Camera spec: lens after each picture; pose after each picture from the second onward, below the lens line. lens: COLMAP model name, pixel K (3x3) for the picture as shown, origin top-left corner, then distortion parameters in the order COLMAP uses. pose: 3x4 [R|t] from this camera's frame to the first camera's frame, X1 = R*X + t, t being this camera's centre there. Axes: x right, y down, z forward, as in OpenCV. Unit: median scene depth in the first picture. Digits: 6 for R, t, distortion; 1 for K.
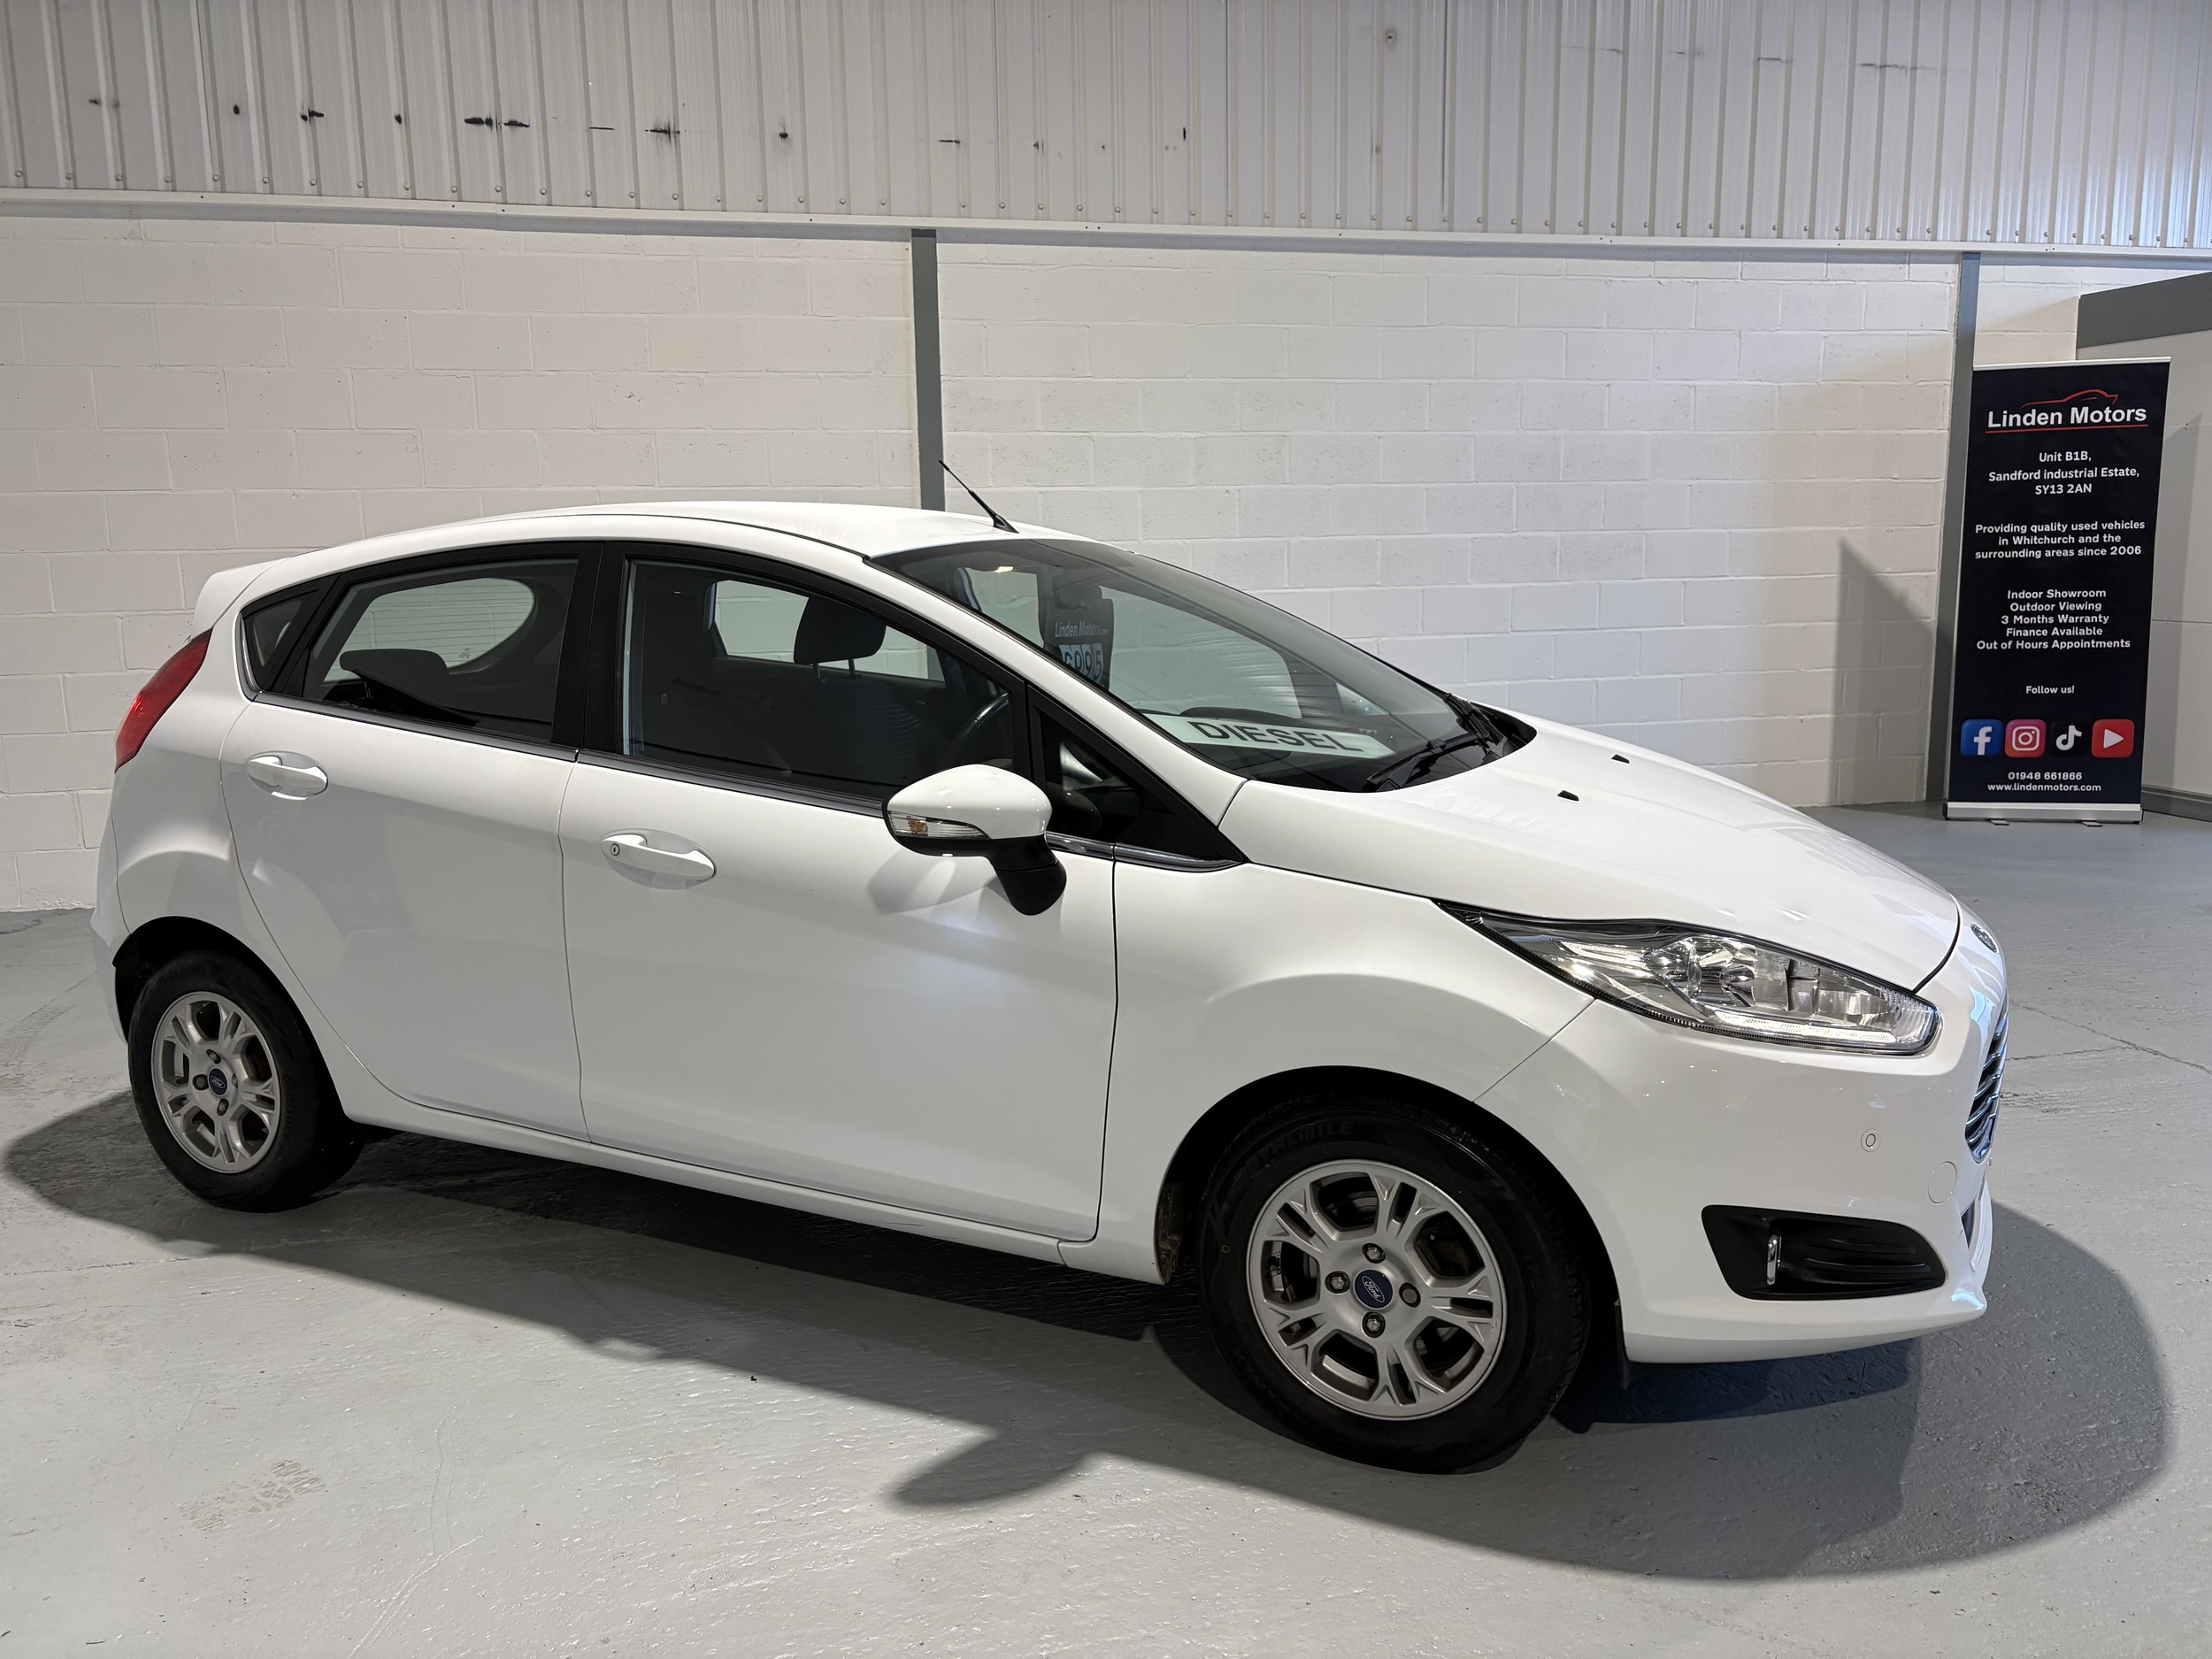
lens RADIAL K [[1688.0, 0, 1106.0], [0, 1688.0, 829.5], [0, 0, 1]] dist [0.014593, -0.000576]
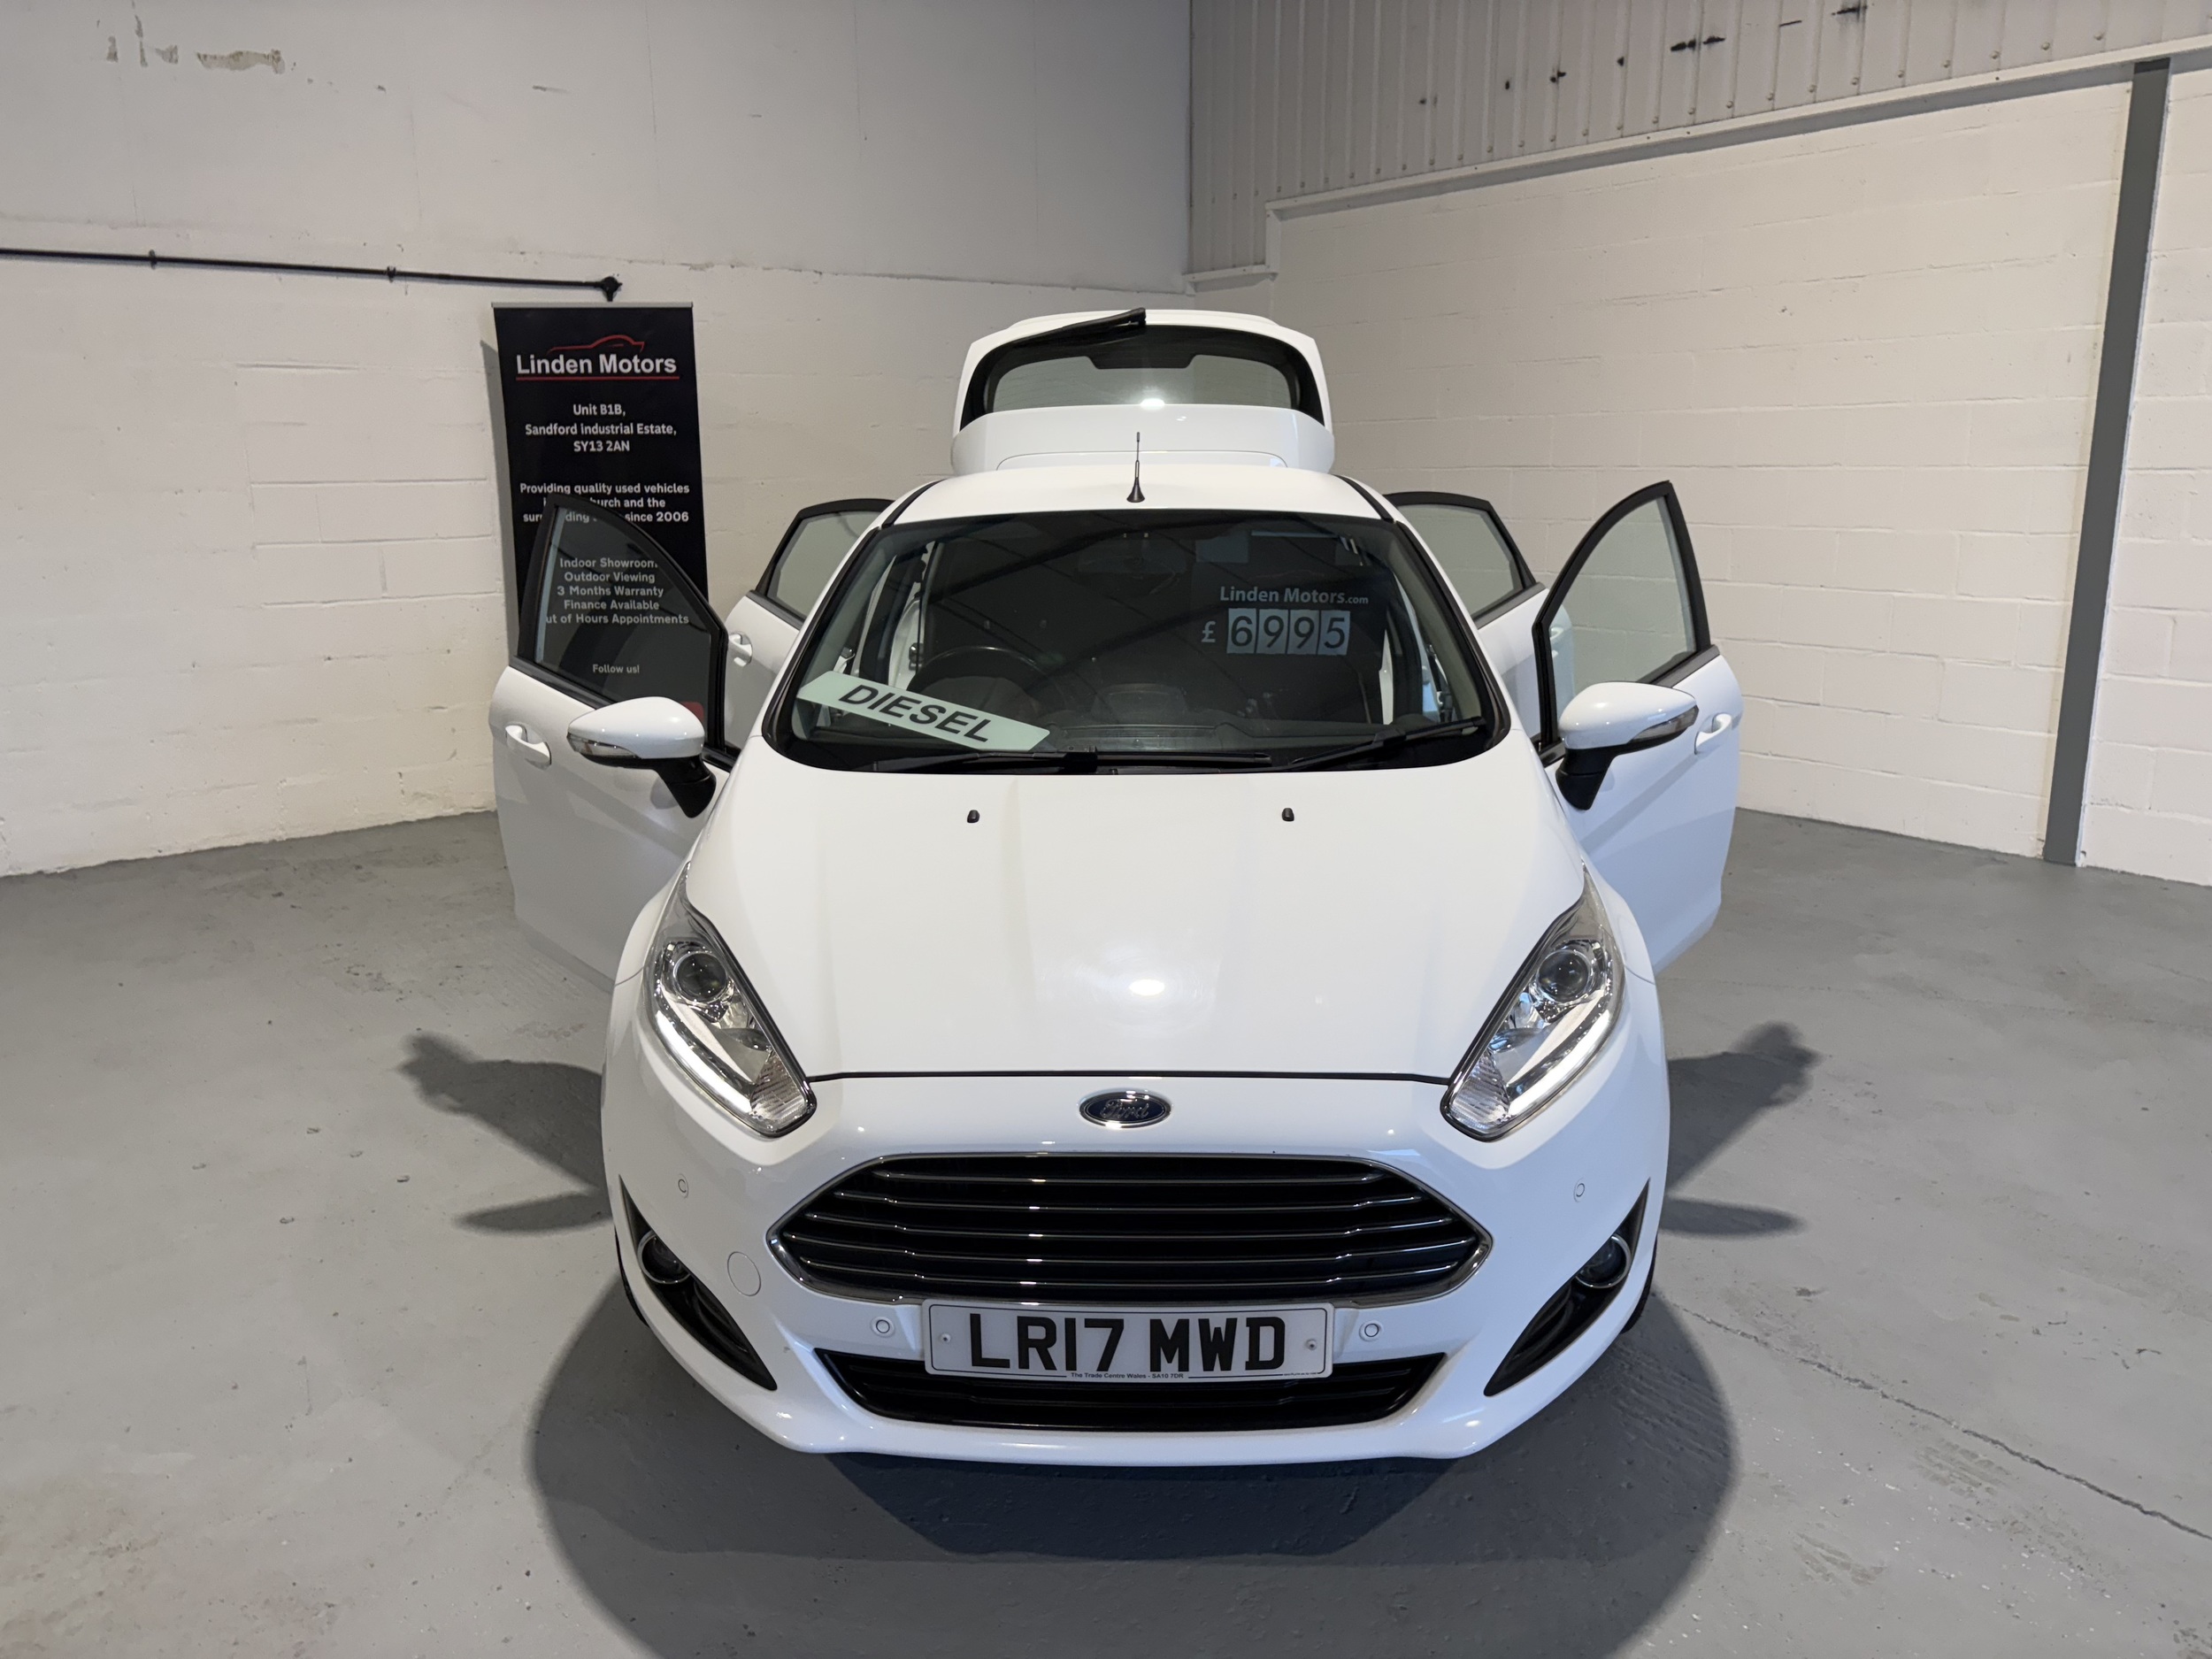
lens RADIAL K [[1691.5, 0, 1111.0], [0, 1691.5, 811.1], [0, 0, 1]] dist [0.012021, 0.004657]
pose [[0.981832, -0.018849, 0.188815, 0.650732], [0.008615, 0.998456, 0.054875, -0.054515], [-0.189558, -0.052251, 0.980478, 0.060517]]
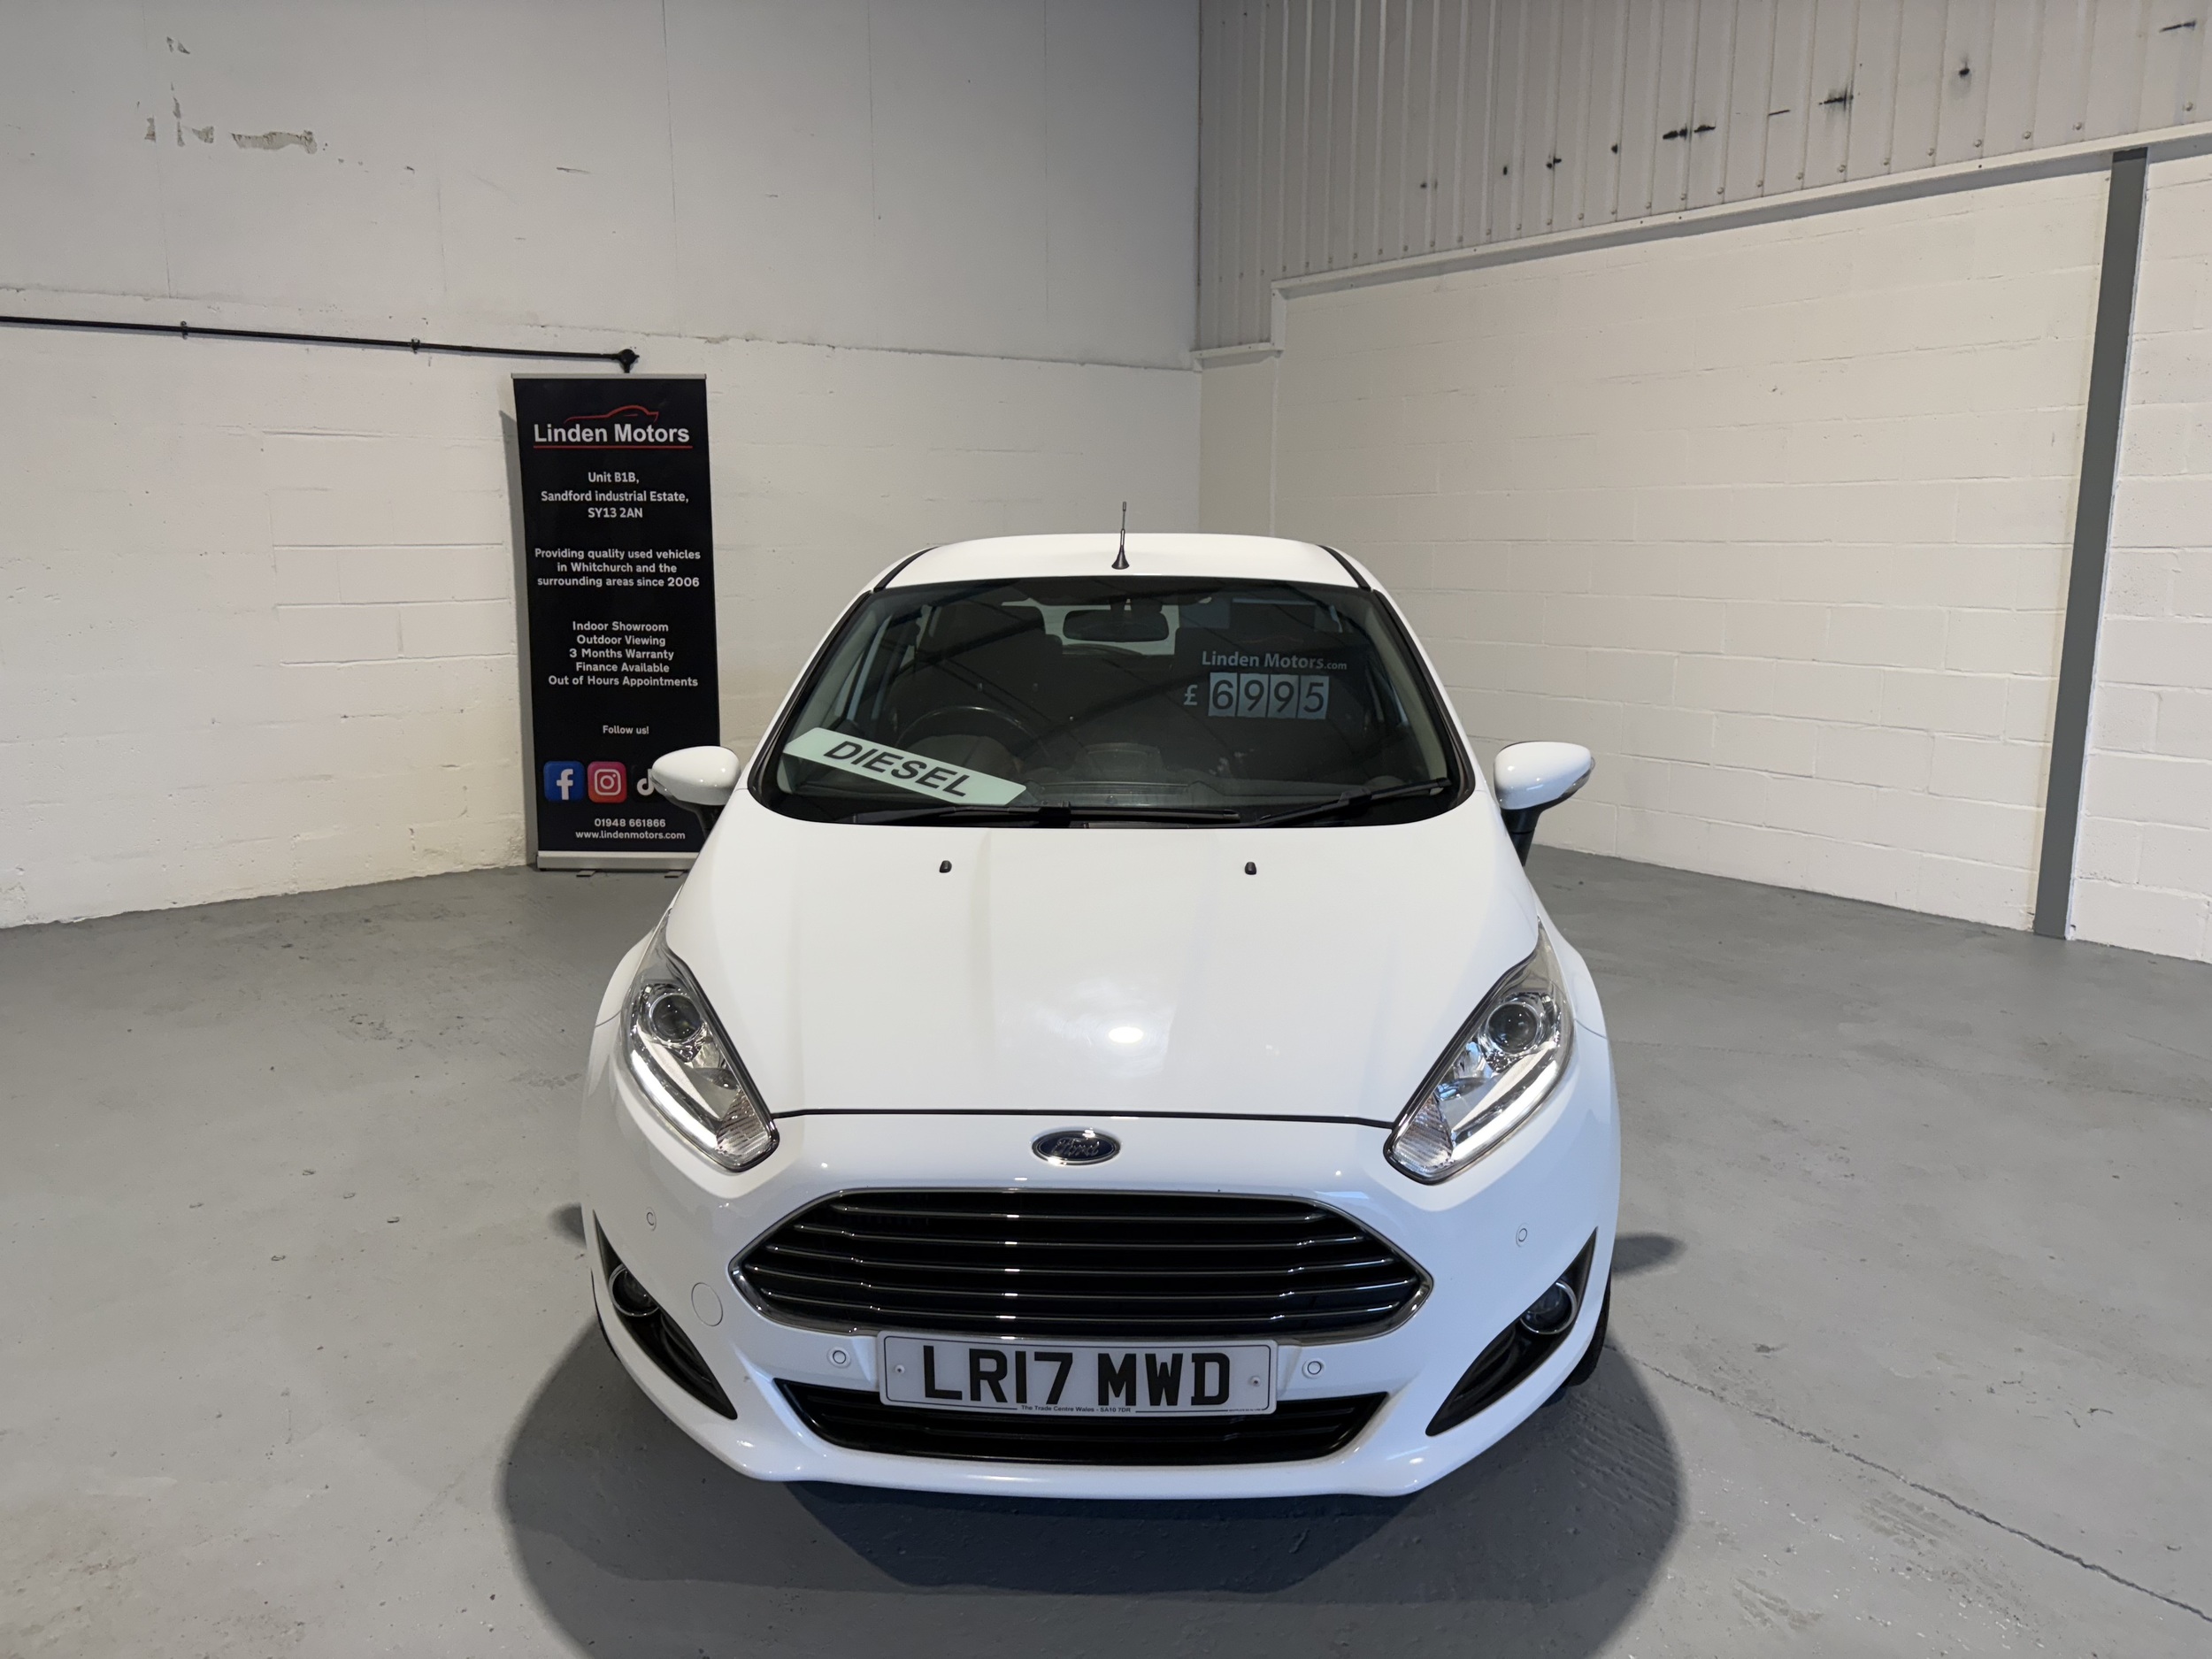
lens RADIAL K [[1688.0, 0, 1106.0], [0, 1688.0, 829.5], [0, 0, 1]] dist [0.014593, -0.000576]
pose [[0.984417, -0.002109, 0.175839, 0.659122], [-0.002068, 0.999720, 0.023565, -0.051093], [-0.175839, -0.023561, 0.984137, 0.048856]]
